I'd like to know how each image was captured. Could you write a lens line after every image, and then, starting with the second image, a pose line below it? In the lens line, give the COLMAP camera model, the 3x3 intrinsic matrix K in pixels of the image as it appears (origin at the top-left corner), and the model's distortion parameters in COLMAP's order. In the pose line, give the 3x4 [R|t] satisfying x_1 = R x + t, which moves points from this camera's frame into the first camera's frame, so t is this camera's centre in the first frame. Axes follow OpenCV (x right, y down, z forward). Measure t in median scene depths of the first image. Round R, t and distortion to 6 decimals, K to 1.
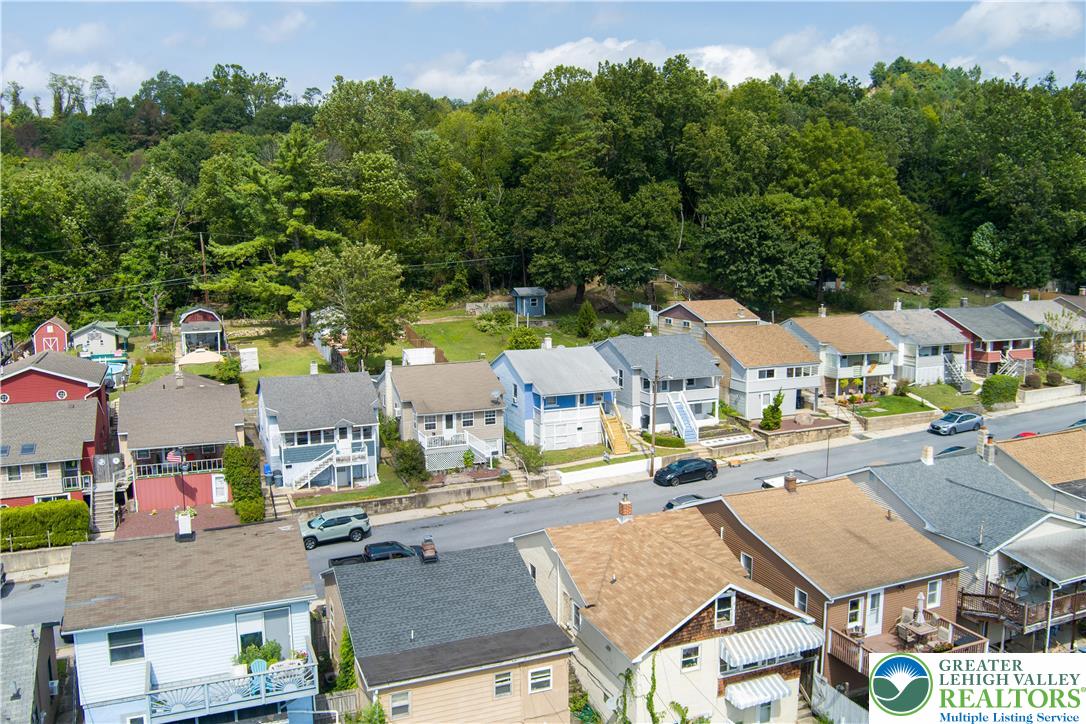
lens RADIAL K [[878.7, 0, 539.4], [0, 878.7, 362.0], [0, 0, 1]] dist [-0.070847, -0.002513]
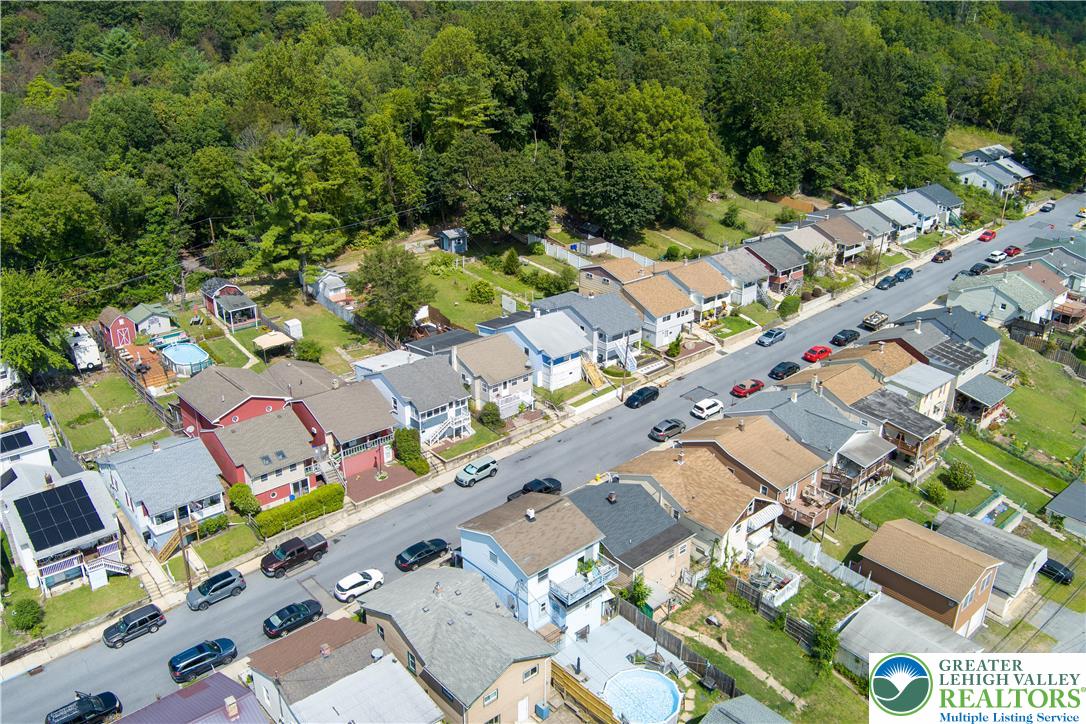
lens RADIAL K [[878.7, 0, 546.5], [0, 878.7, 360.2], [0, 0, 1]] dist [-0.070847, -0.002513]
pose [[0.942787, -0.112276, 0.313923, -0.452350], [0.031931, 0.967669, 0.250194, -0.318115], [-0.331864, -0.225855, 0.915891, -0.396709]]
